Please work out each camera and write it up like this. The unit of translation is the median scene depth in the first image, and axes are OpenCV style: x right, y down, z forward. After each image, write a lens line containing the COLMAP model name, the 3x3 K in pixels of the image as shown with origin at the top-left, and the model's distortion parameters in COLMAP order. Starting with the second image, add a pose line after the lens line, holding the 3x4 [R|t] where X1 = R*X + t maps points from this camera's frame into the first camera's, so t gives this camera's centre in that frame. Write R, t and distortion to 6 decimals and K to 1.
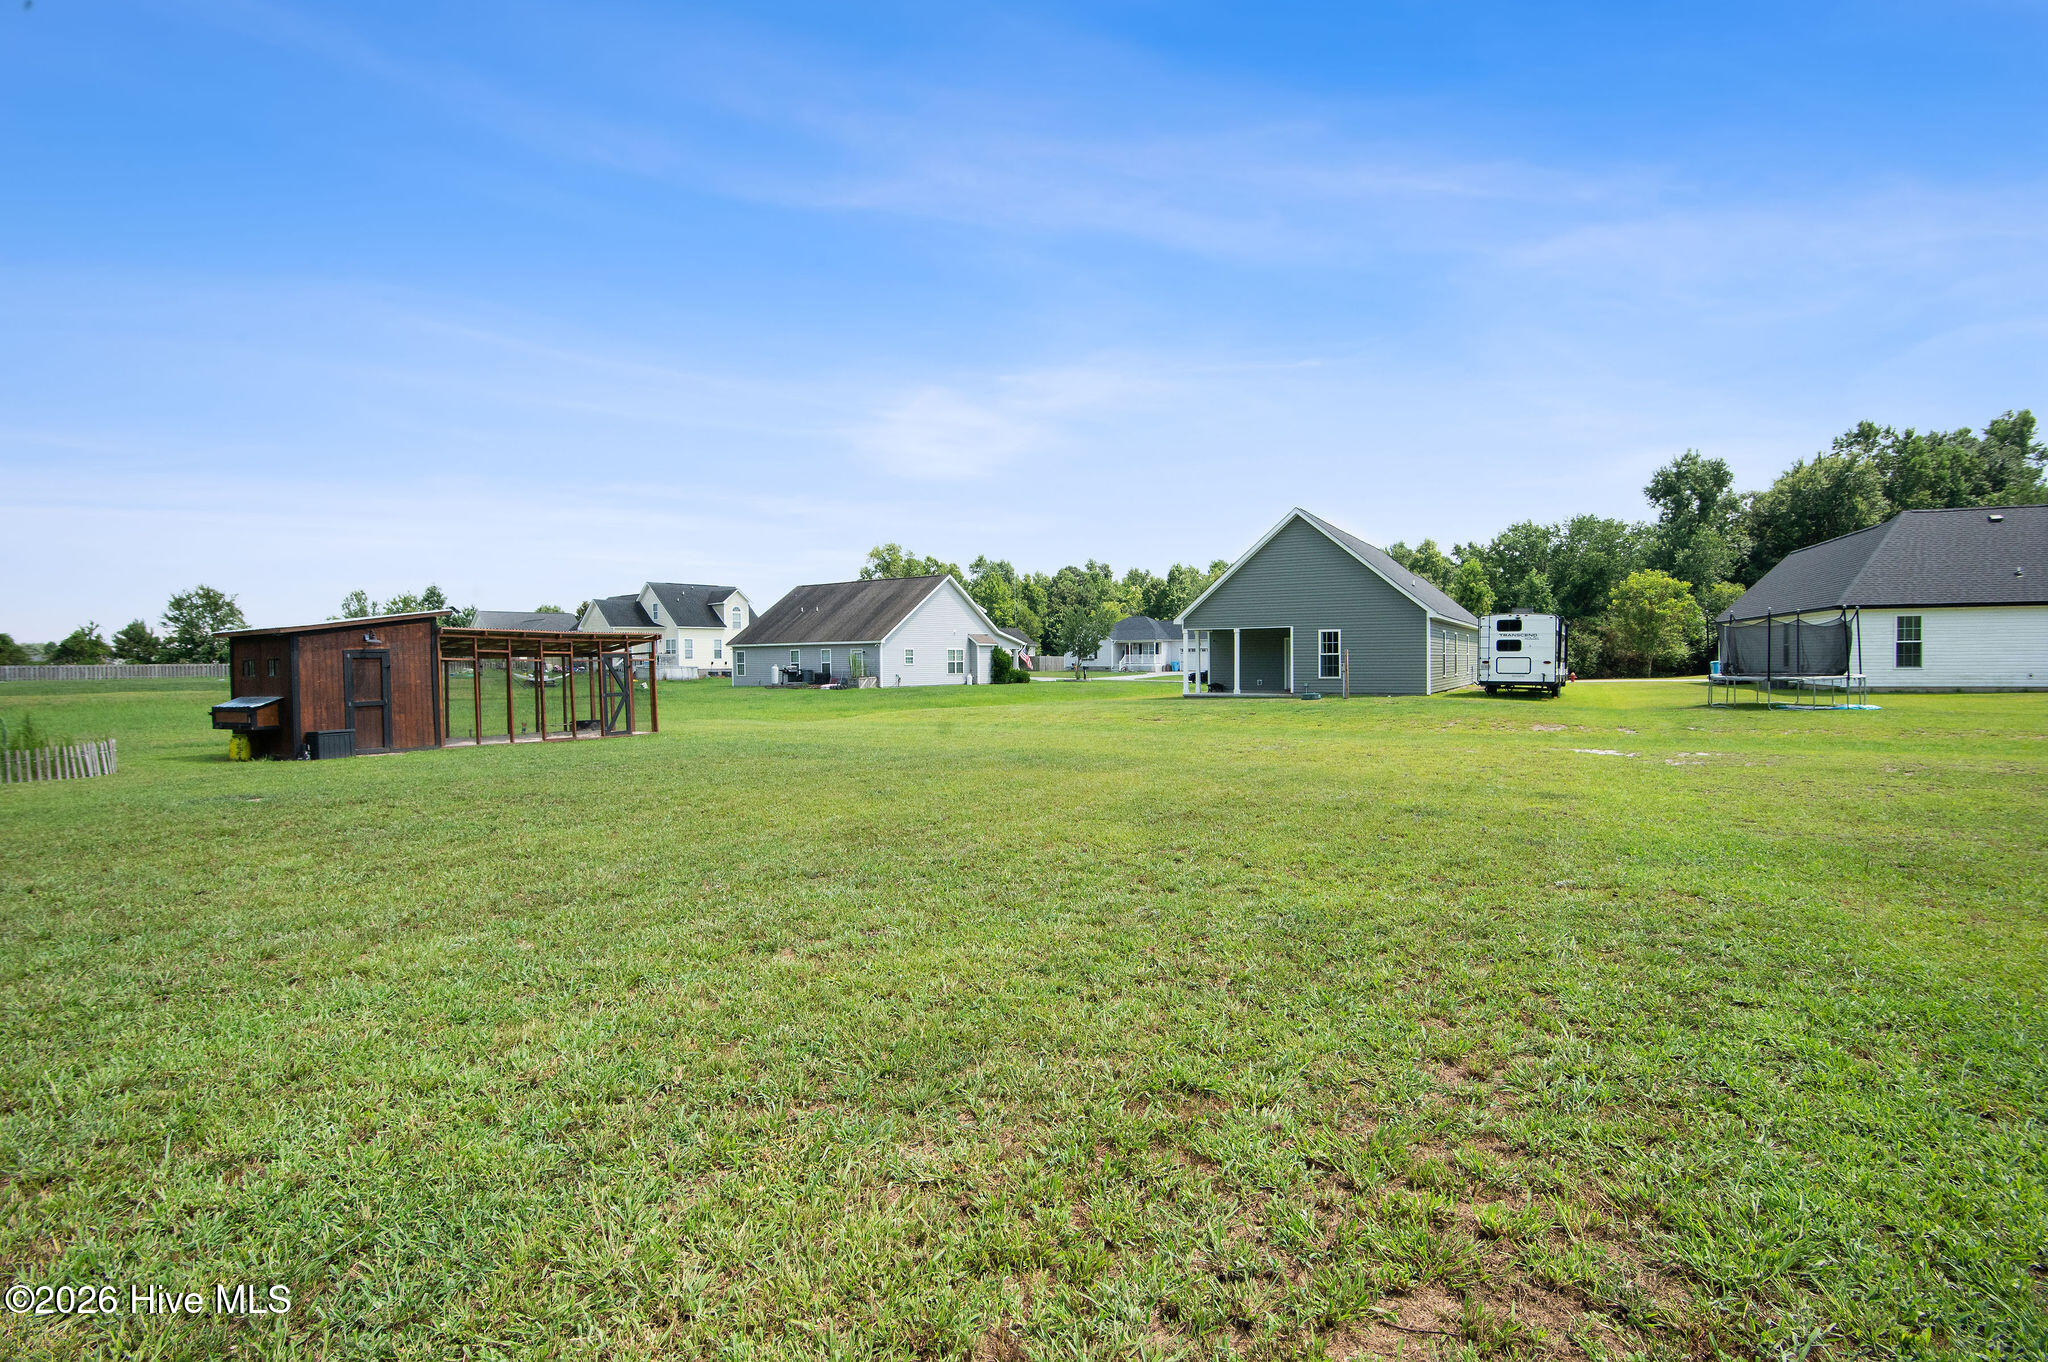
lens RADIAL K [[994.8, 0, 1021.5], [0, 994.8, 679.4], [0, 0, 1]] dist [-0.007704, -0.002597]
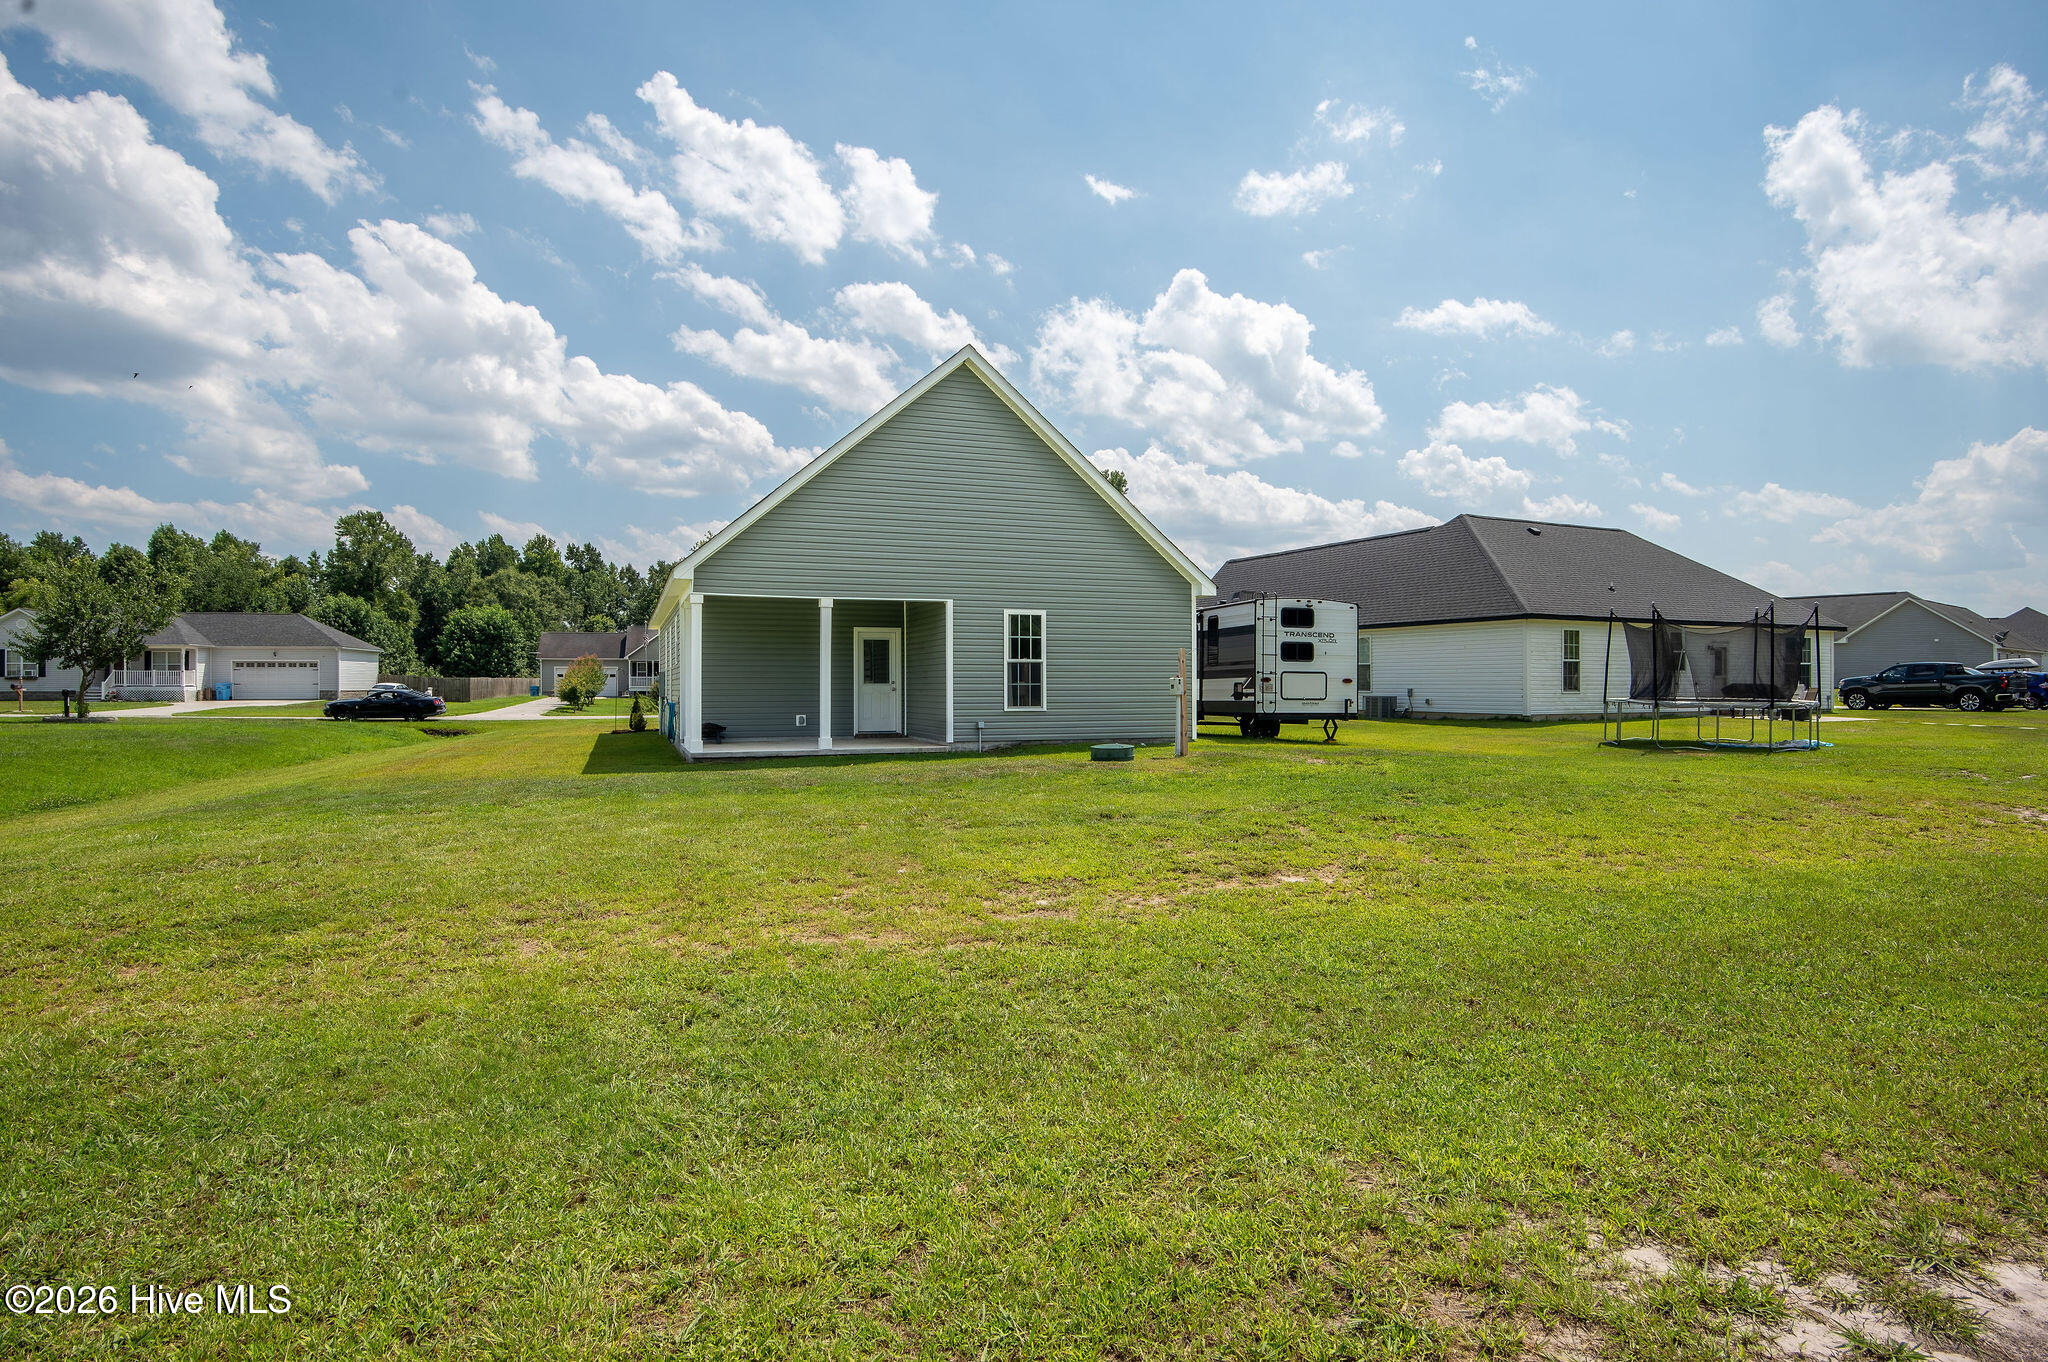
lens RADIAL K [[1110.2, 0, 1026.1], [0, 1110.2, 677.3], [0, 0, 1]] dist [-0.004530, -0.000545]
pose [[0.647557, 0.012638, 0.761912, -0.061859], [0.009065, 0.999664, -0.024287, -0.002667], [-0.761963, 0.022634, 0.647225, 0.398613]]
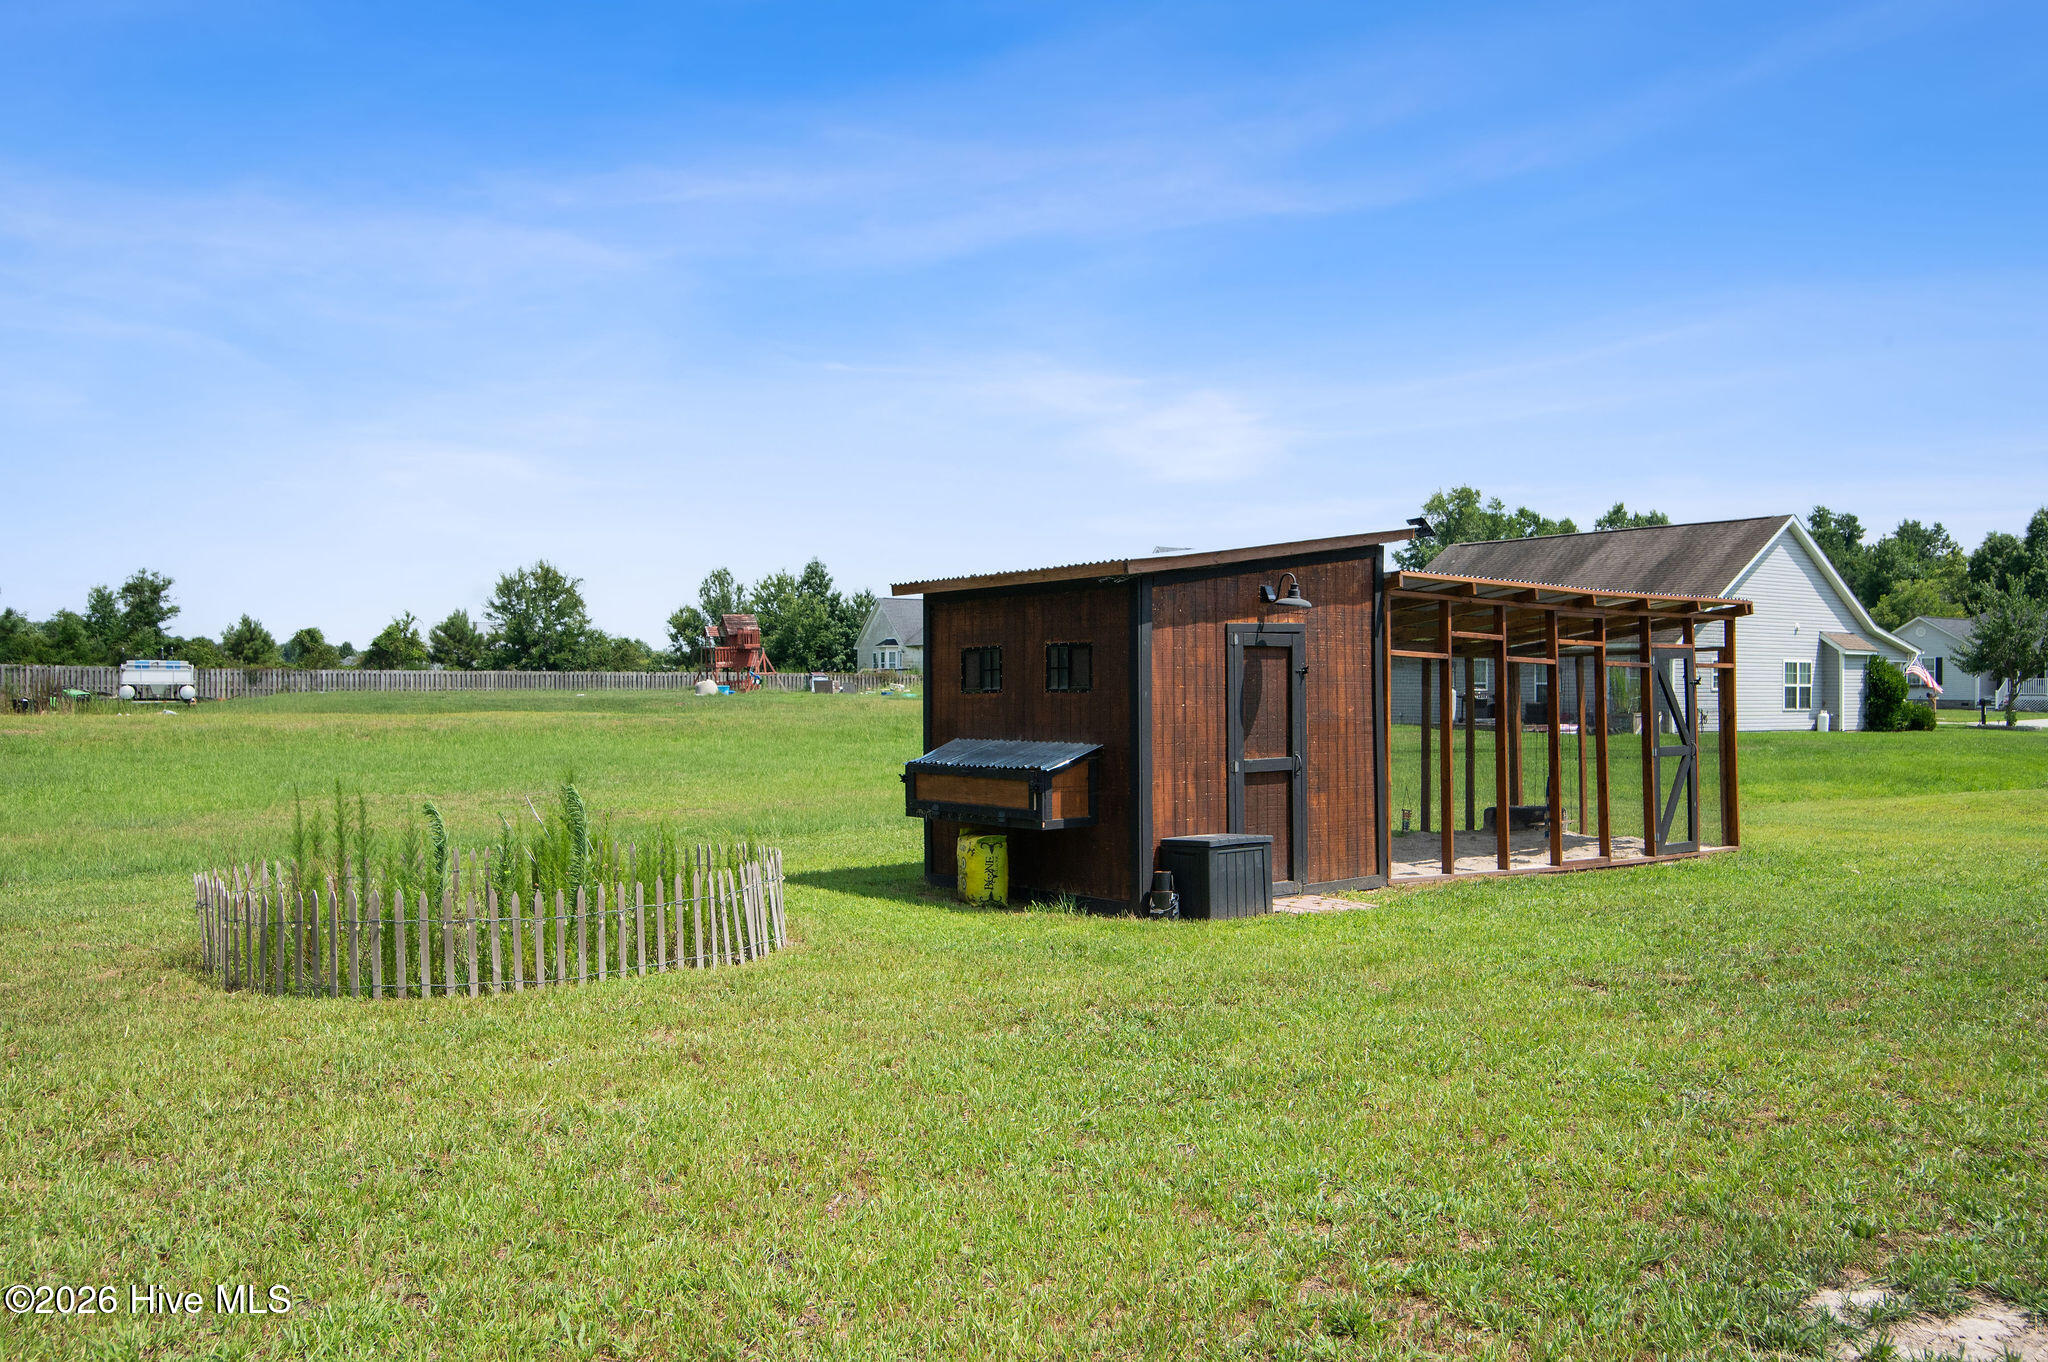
lens RADIAL K [[1531.0, 0, 1018.5], [0, 1531.0, 680.8], [0, 0, 1]] dist [0.047215, 0.003912]
pose [[0.934938, 0.015475, -0.354474, -0.155310], [-0.022456, 0.999626, -0.015586, 0.000891], [0.354100, 0.022532, 0.934936, 0.120366]]
